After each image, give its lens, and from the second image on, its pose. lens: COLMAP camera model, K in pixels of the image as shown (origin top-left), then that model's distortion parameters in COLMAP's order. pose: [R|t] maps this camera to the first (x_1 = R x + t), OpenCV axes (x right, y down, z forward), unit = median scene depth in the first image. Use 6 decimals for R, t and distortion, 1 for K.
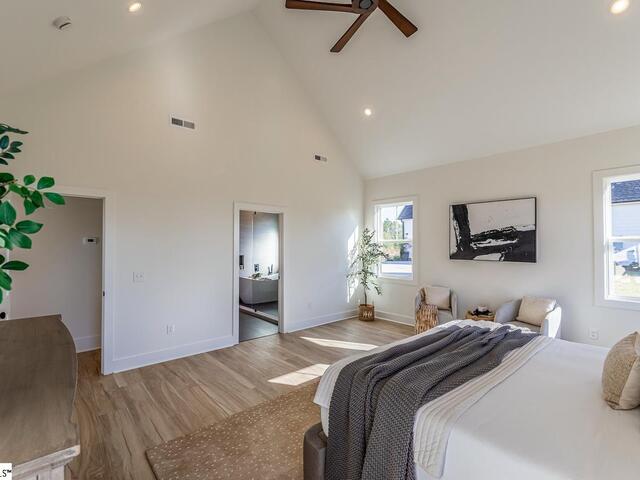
lens RADIAL K [[307.0, 0, 315.8], [0, 307.0, 240.5], [0, 0, 1]] dist [0.003060, -0.001027]
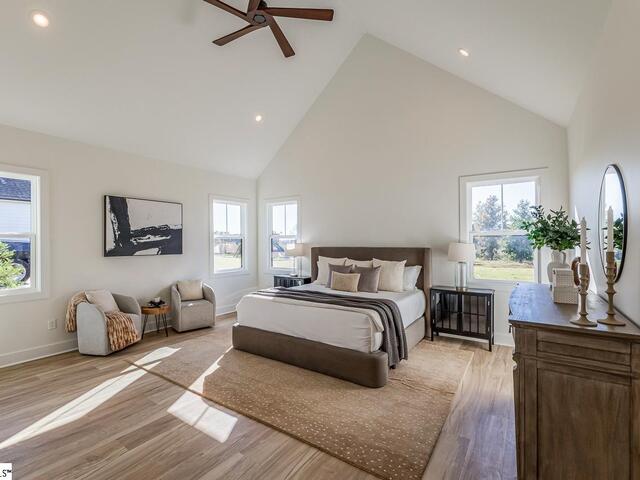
lens RADIAL K [[307.0, 0, 316.4], [0, 307.0, 240.8], [0, 0, 1]] dist [0.003060, -0.001027]
pose [[-0.263880, 0.000445, 0.964555, -0.621867], [-0.011969, 0.999921, -0.003736, 0.012806], [-0.964481, -0.012530, -0.263854, 0.715758]]
